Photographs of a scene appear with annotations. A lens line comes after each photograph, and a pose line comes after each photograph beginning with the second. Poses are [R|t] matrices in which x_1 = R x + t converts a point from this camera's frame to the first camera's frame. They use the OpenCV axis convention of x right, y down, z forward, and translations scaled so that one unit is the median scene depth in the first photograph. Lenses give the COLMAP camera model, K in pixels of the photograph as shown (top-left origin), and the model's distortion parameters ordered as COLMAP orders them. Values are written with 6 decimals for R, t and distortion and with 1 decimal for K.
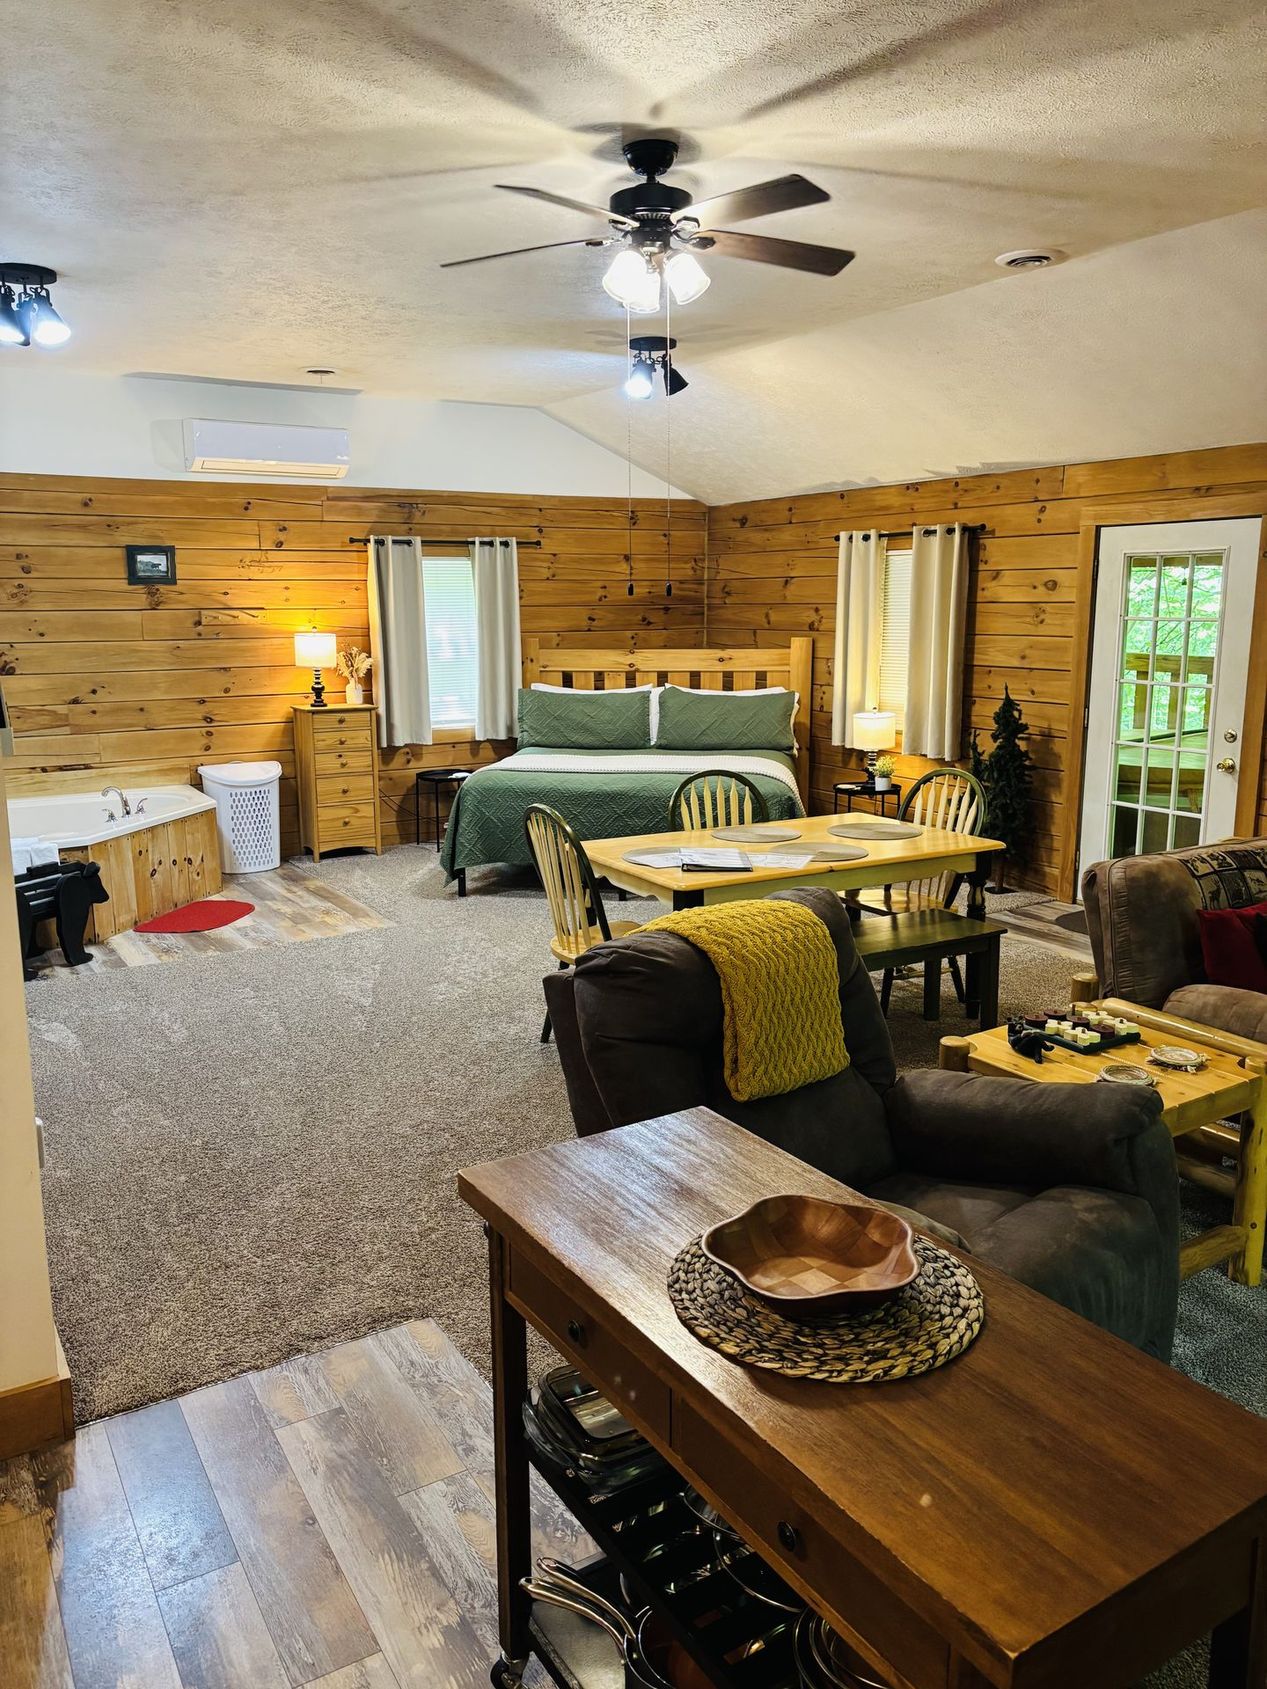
lens RADIAL K [[1277.6, 0, 637.4], [0, 1277.6, 838.3], [0, 0, 1]] dist [0.053587, -0.058474]
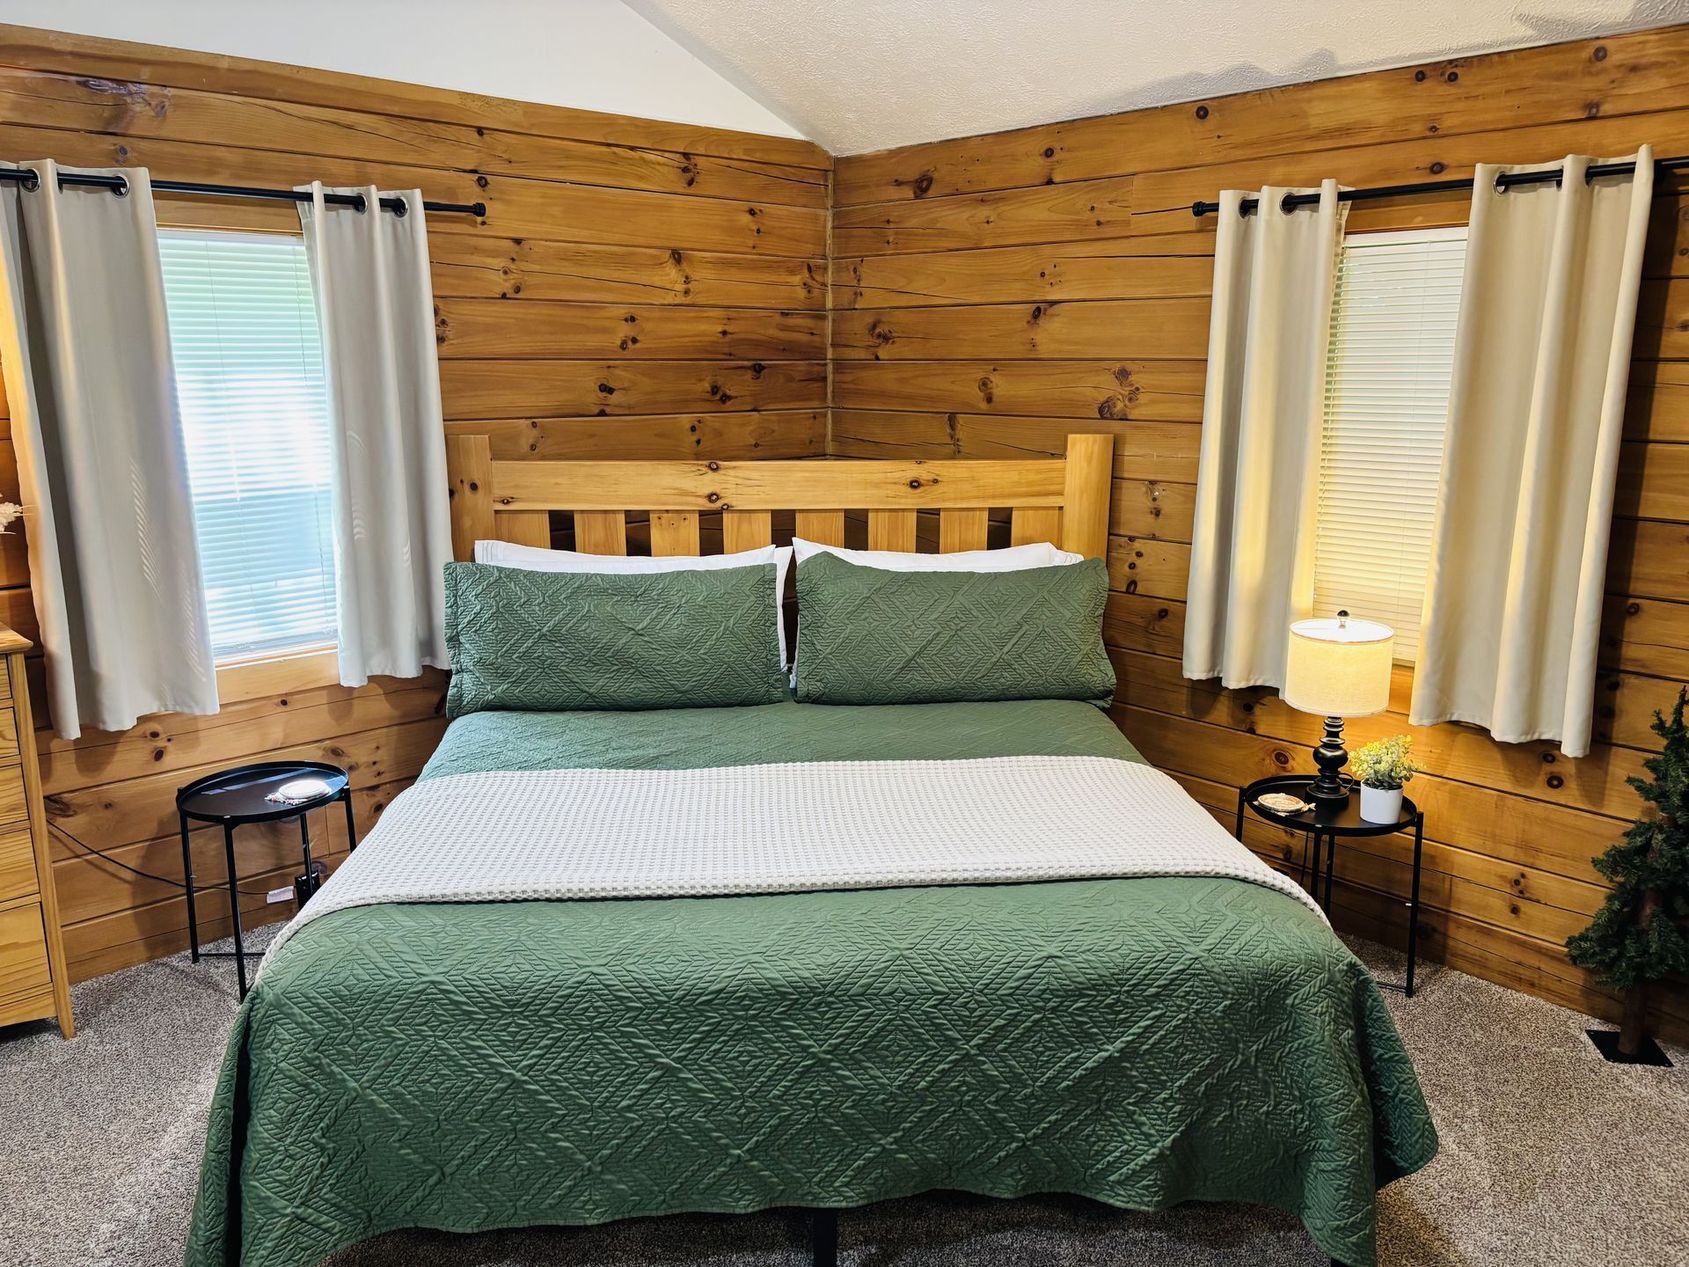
lens RADIAL K [[1277.6, 0, 858.7], [0, 1277.6, 646.0], [0, 0, 1]] dist [0.053587, -0.058474]
pose [[0.975824, -0.040394, 0.214793, -0.062343], [0.032007, 0.998589, 0.042384, -0.121110], [-0.216202, -0.034485, 0.975739, 0.665057]]
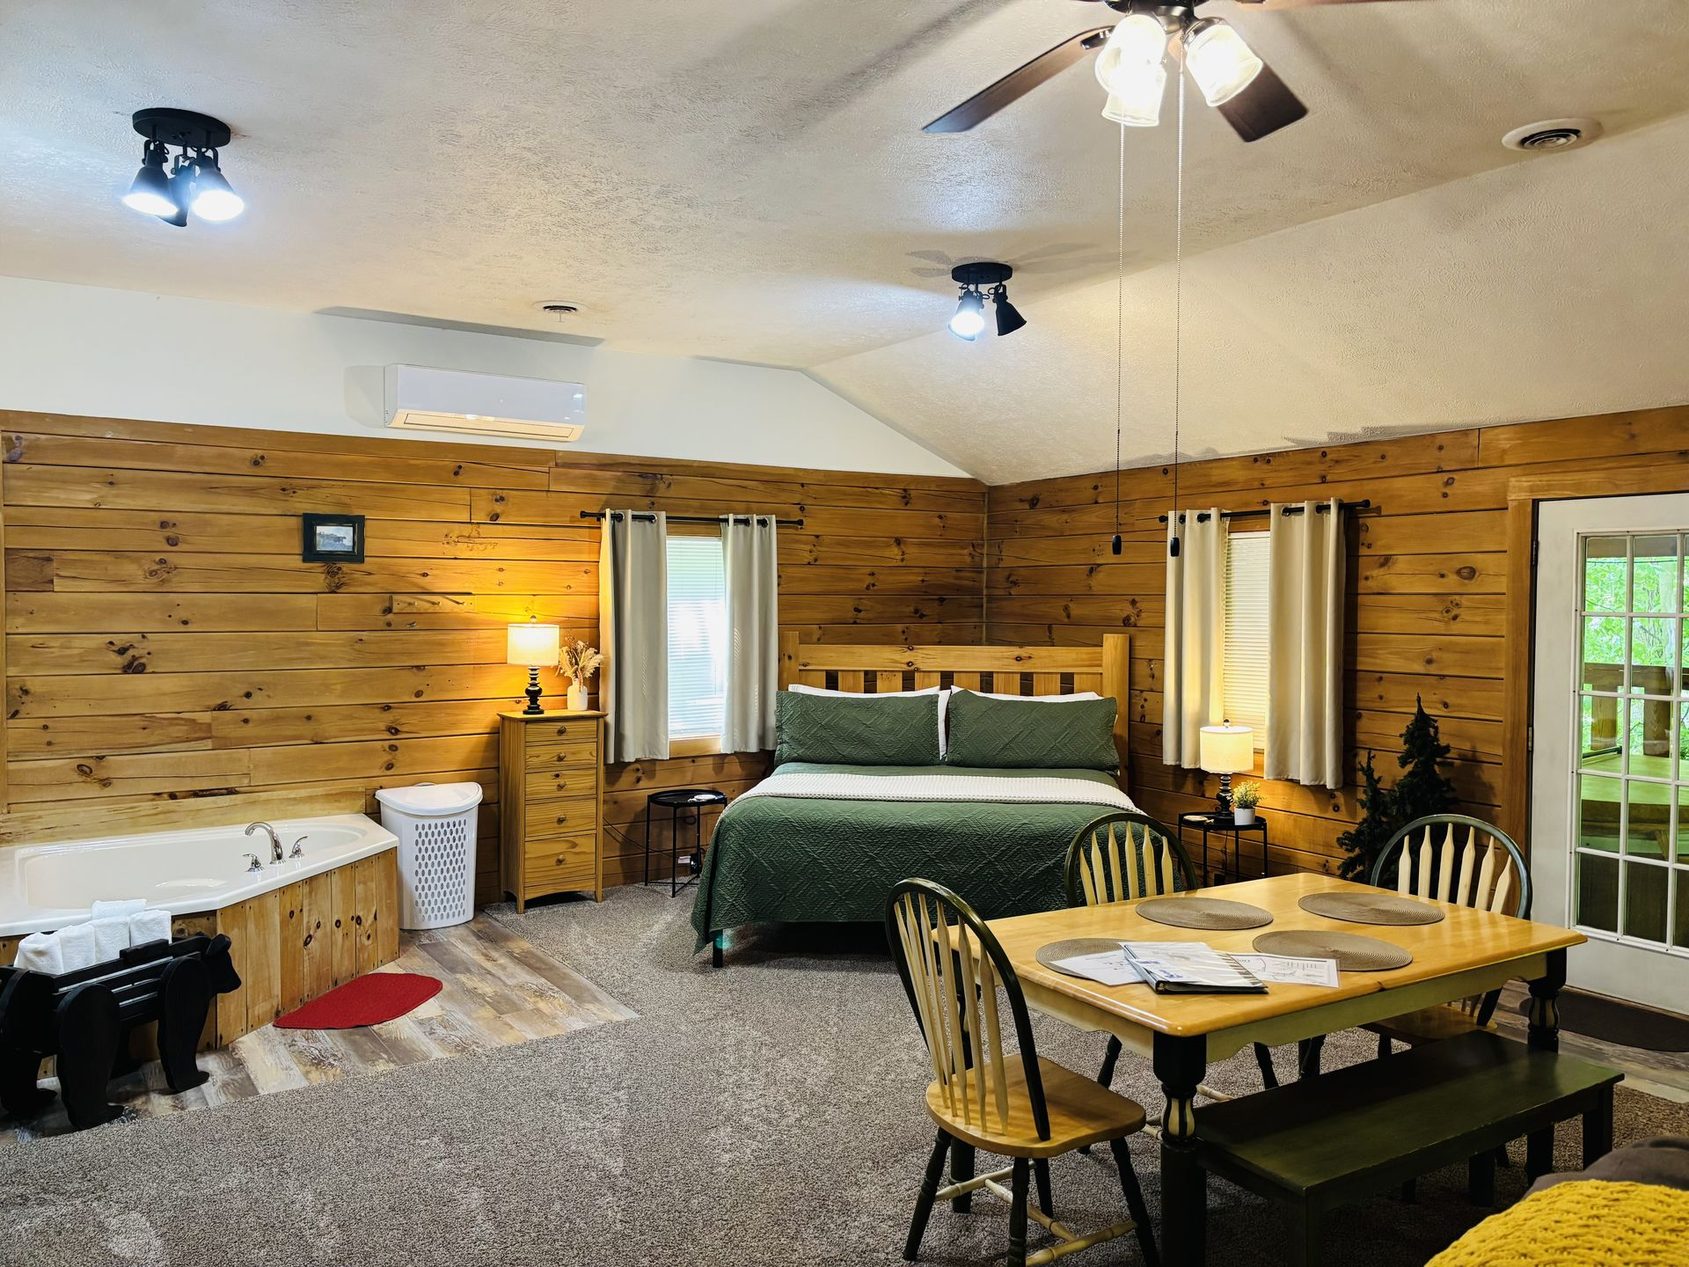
lens RADIAL K [[1273.6, 0, 861.3], [0, 1273.6, 636.3], [0, 0, 1]] dist [0.052736, -0.051722]
pose [[0.999274, 0.009461, 0.036891, -0.080395], [-0.003585, 0.987720, -0.156191, -0.028952], [-0.037916, 0.155946, 0.987038, 0.213511]]
